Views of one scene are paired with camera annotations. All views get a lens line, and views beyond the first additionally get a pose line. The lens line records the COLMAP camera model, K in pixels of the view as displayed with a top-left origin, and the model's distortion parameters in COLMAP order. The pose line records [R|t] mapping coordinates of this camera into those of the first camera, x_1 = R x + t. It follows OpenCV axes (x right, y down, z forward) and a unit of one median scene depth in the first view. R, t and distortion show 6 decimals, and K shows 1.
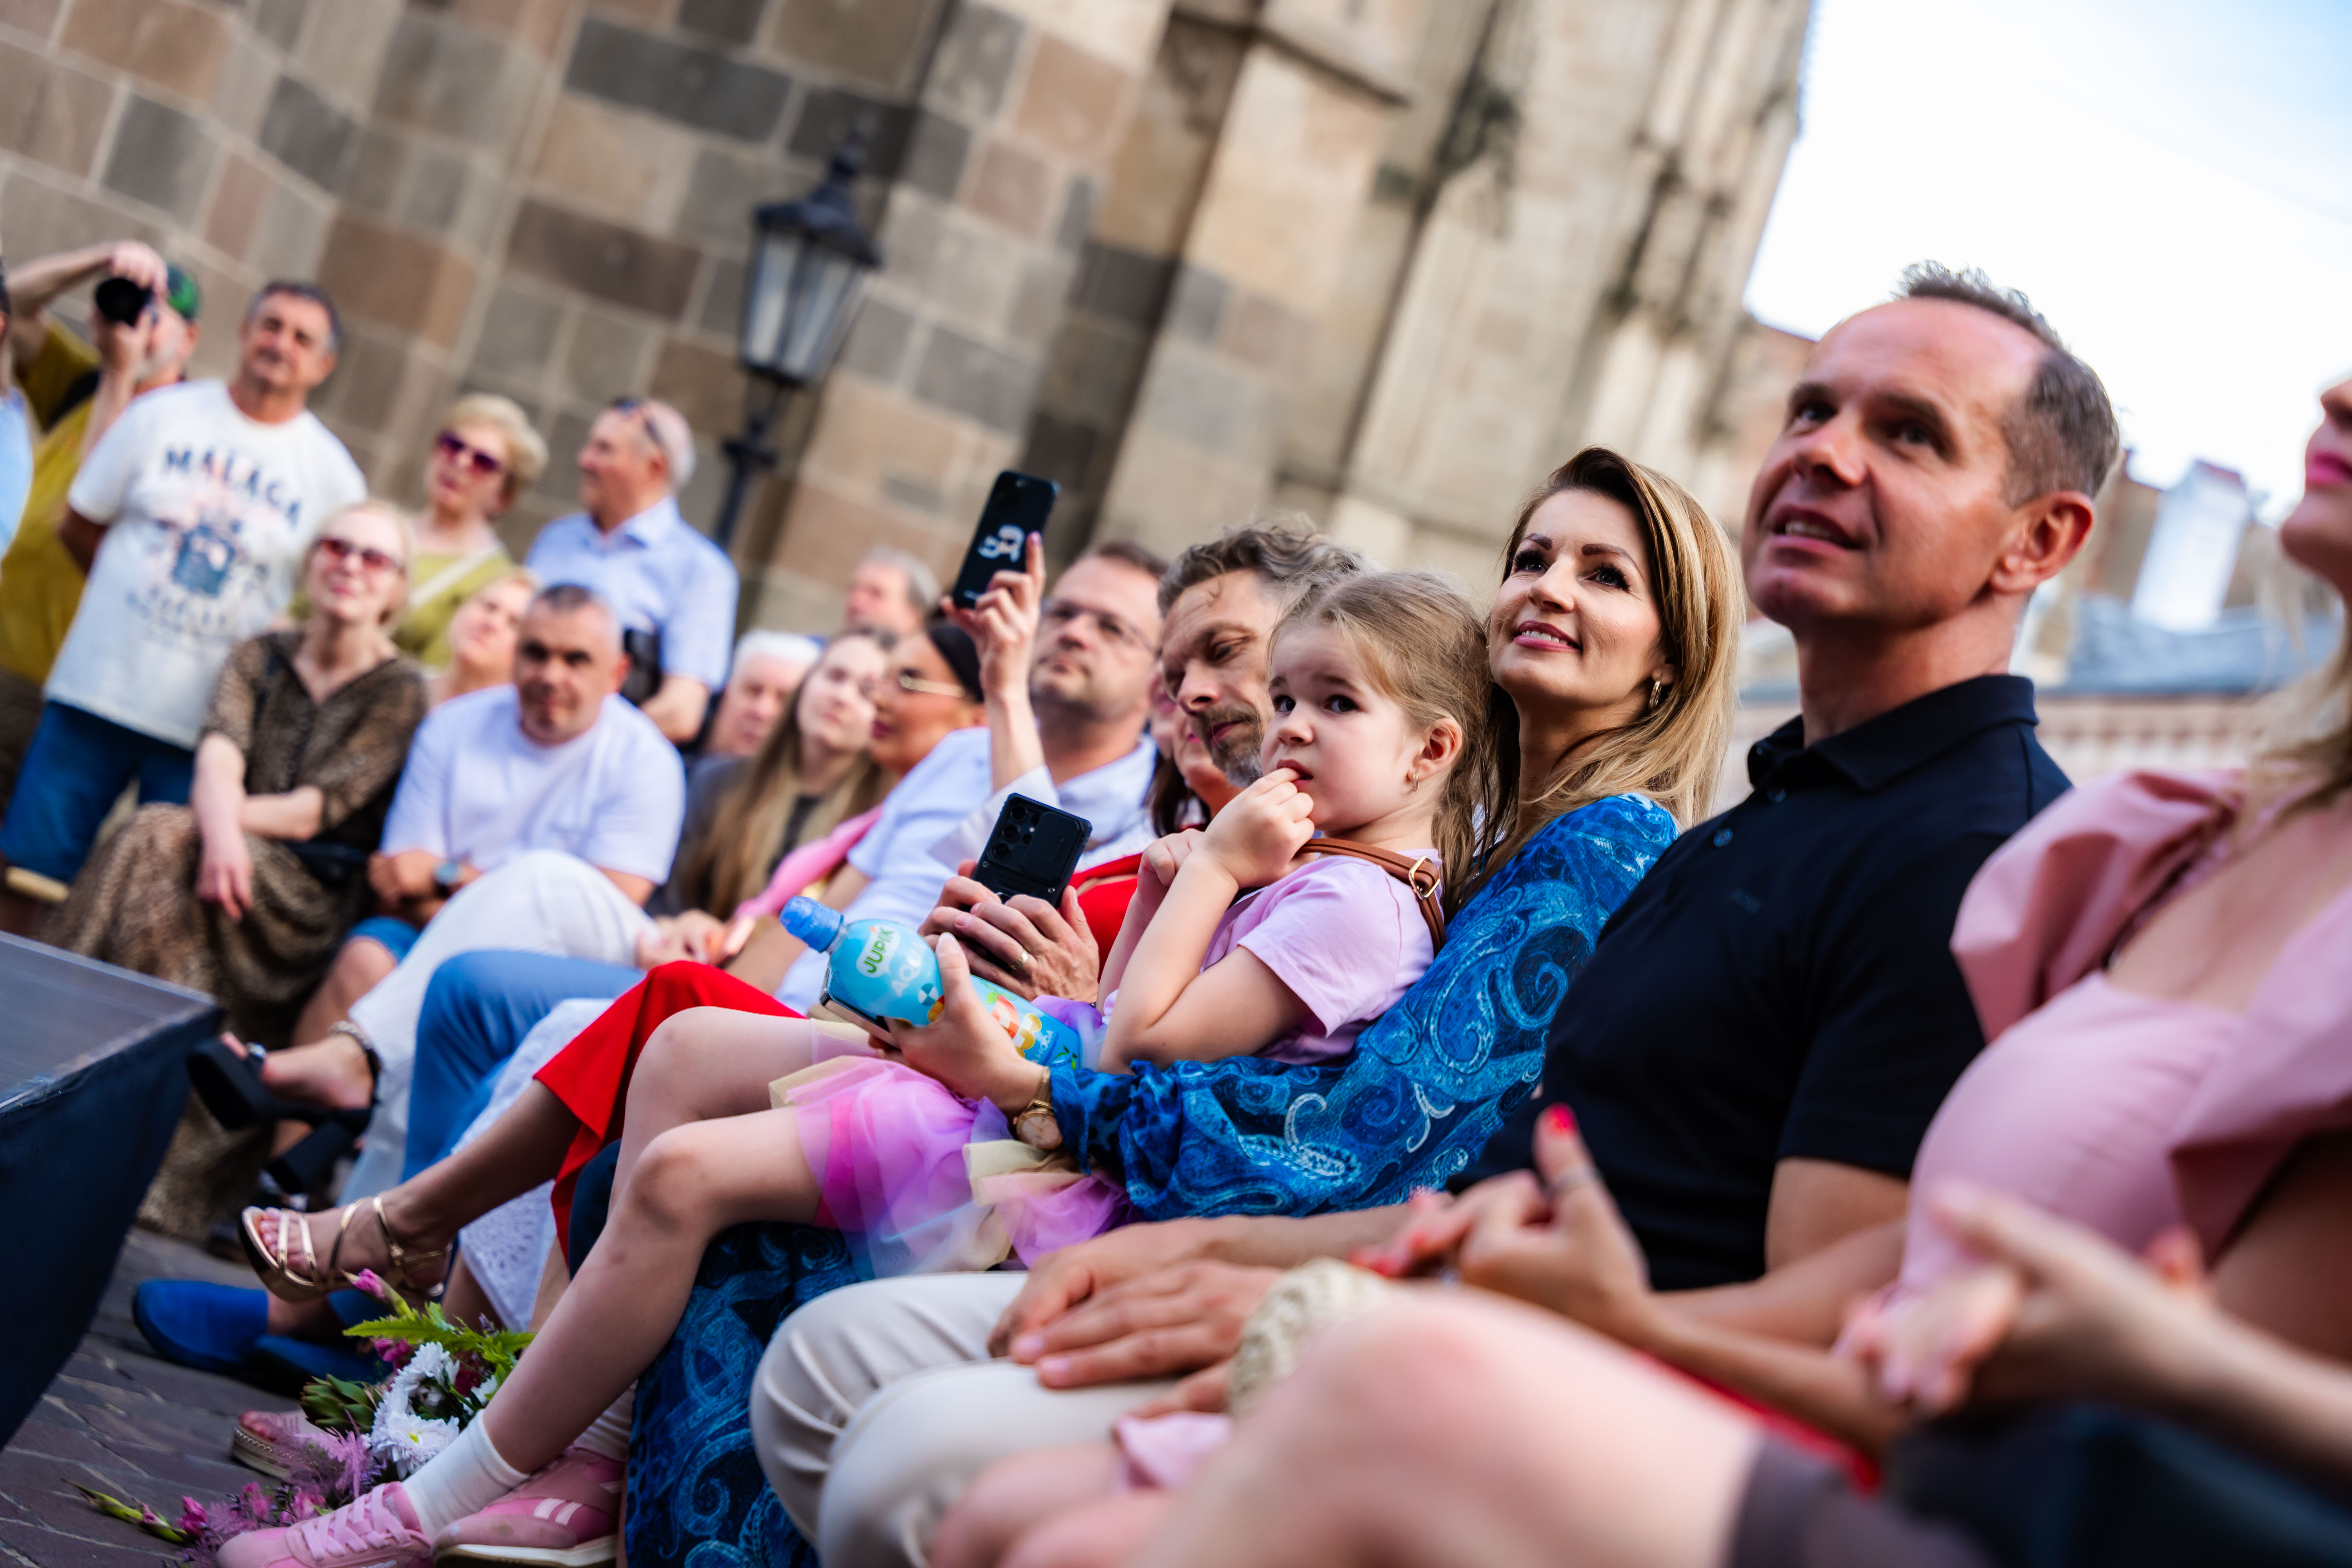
lens RADIAL K [[4485.2, 0, 1176.0], [0, 4485.2, 784.0], [0, 0, 1]] dist [0.285219, -0.297214]
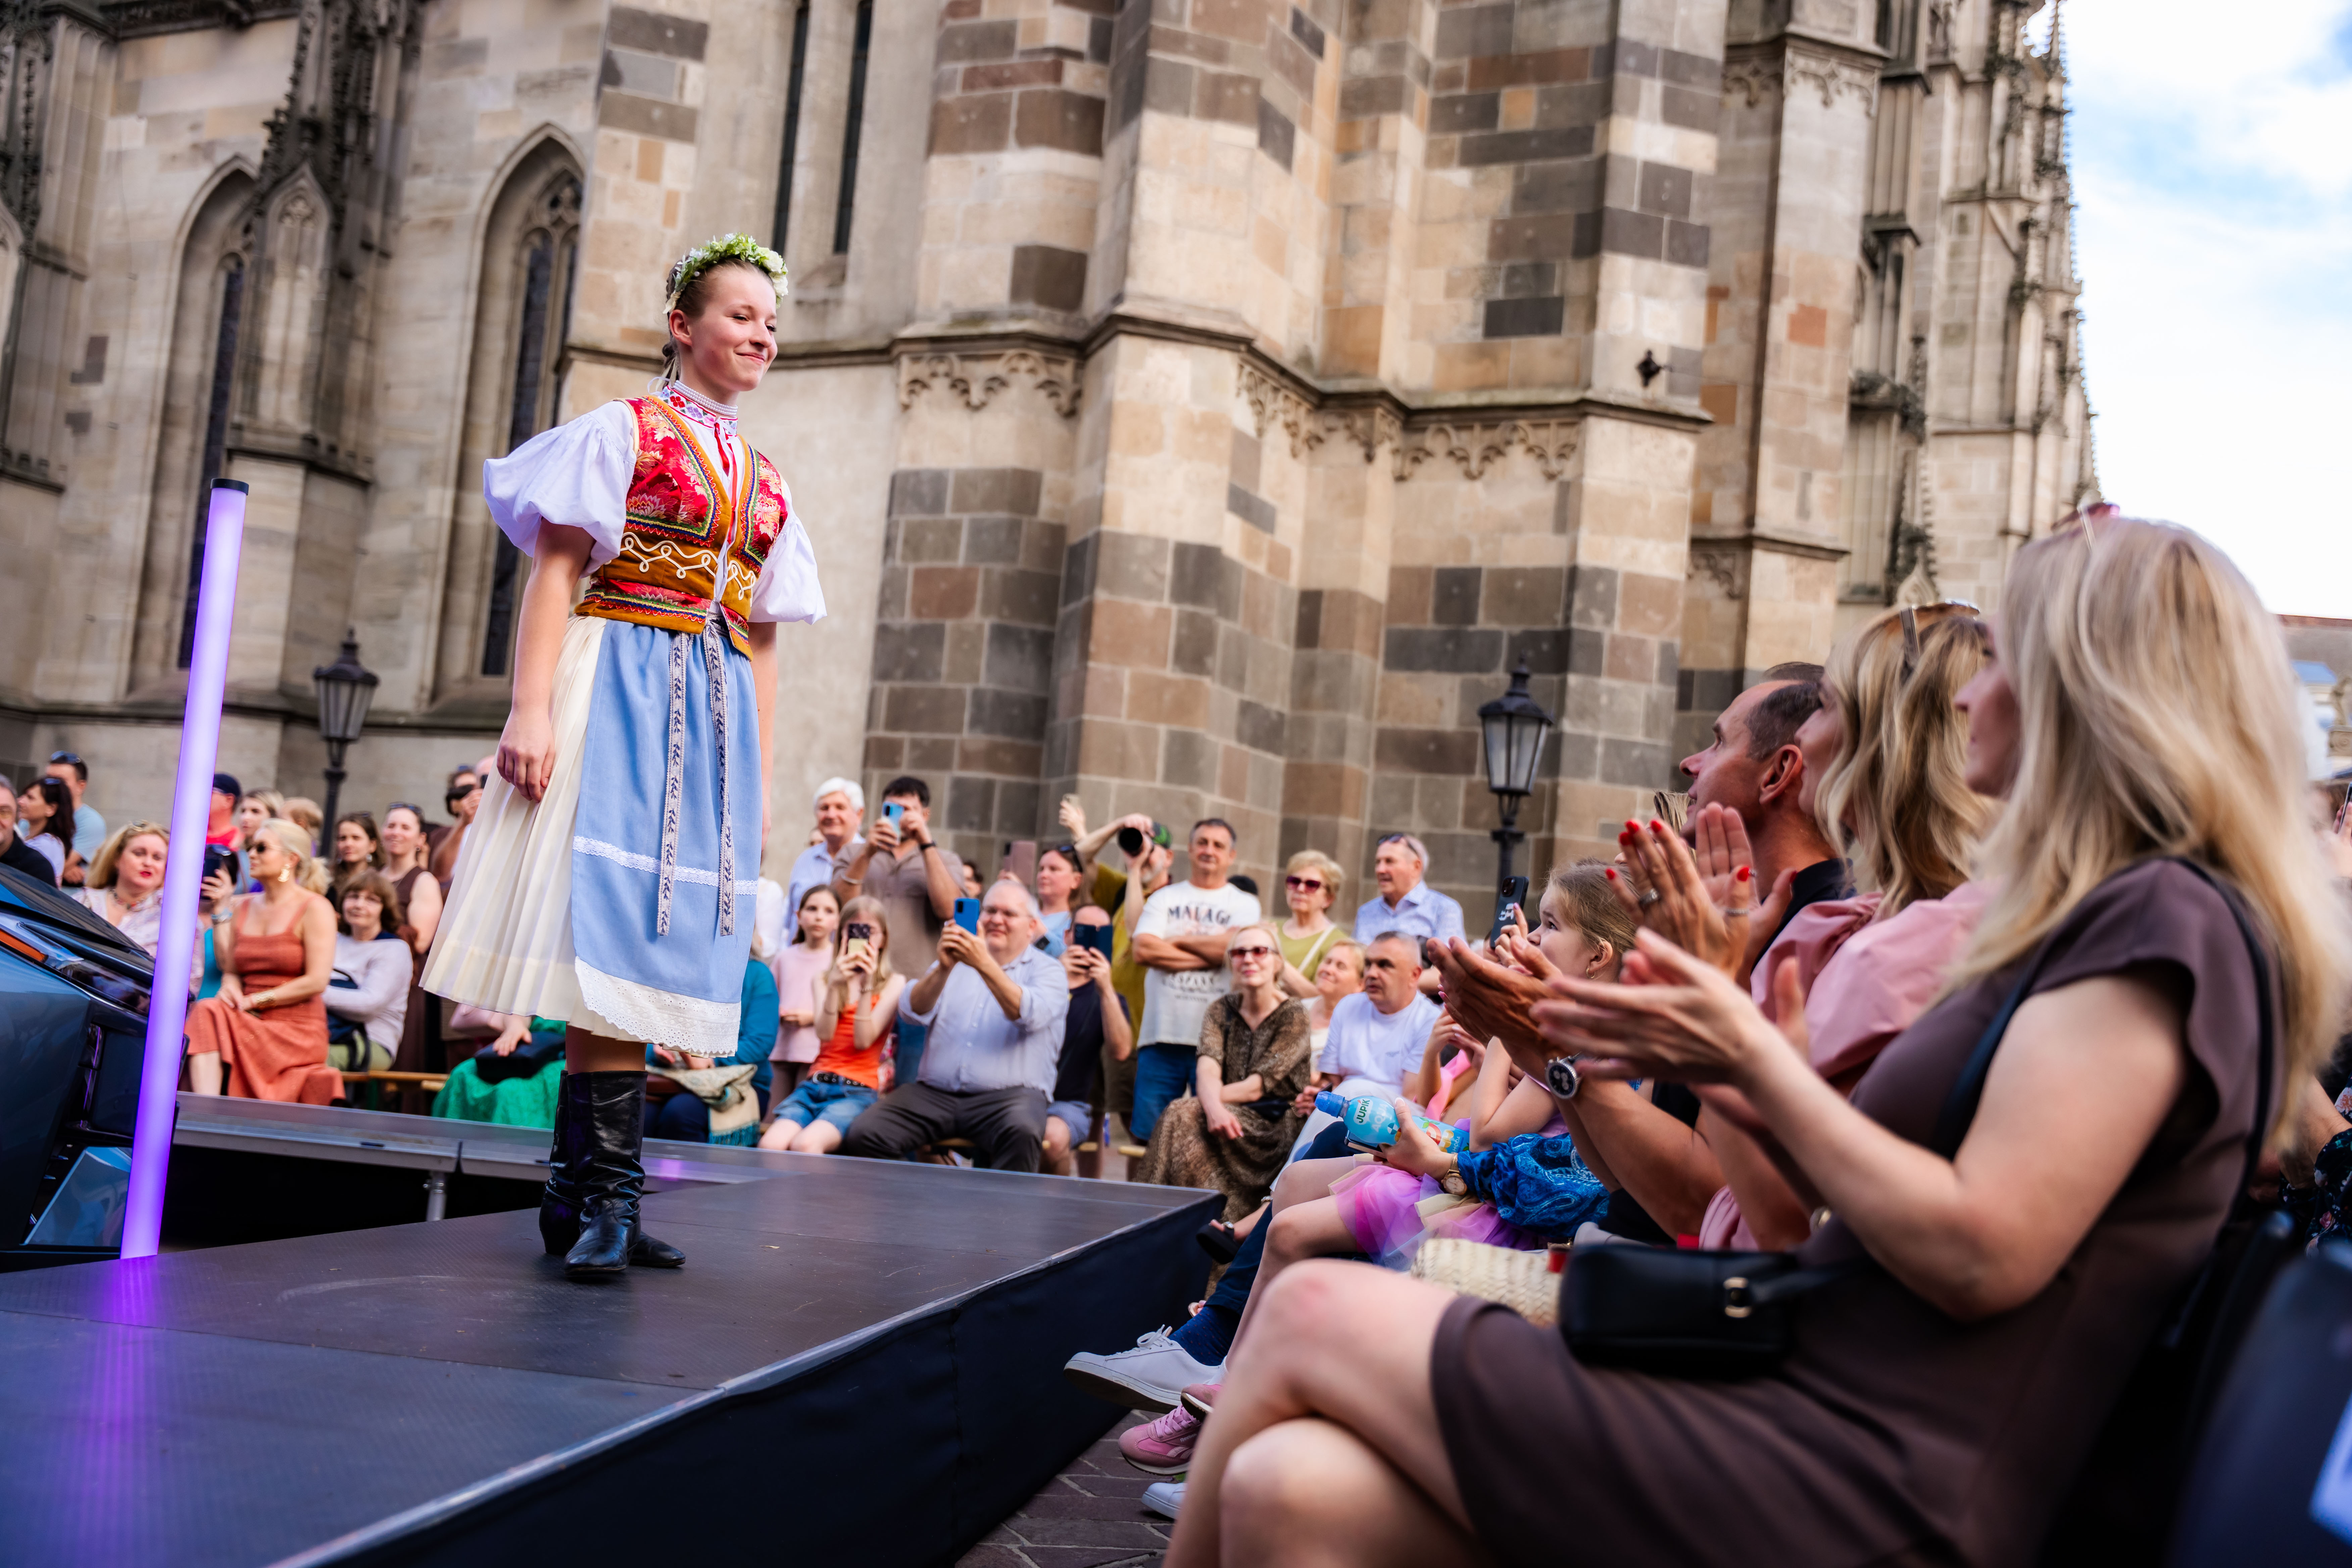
lens RADIAL K [[2568.0, 0, 1176.0], [0, 2568.0, 784.0], [0, 0, 1]] dist [-0.087215, 0.009081]
pose [[0.933979, -0.239760, -0.264951, 0.088075], [0.213696, 0.969048, -0.123615, 0.008301], [0.286388, 0.058835, 0.956306, -0.057257]]
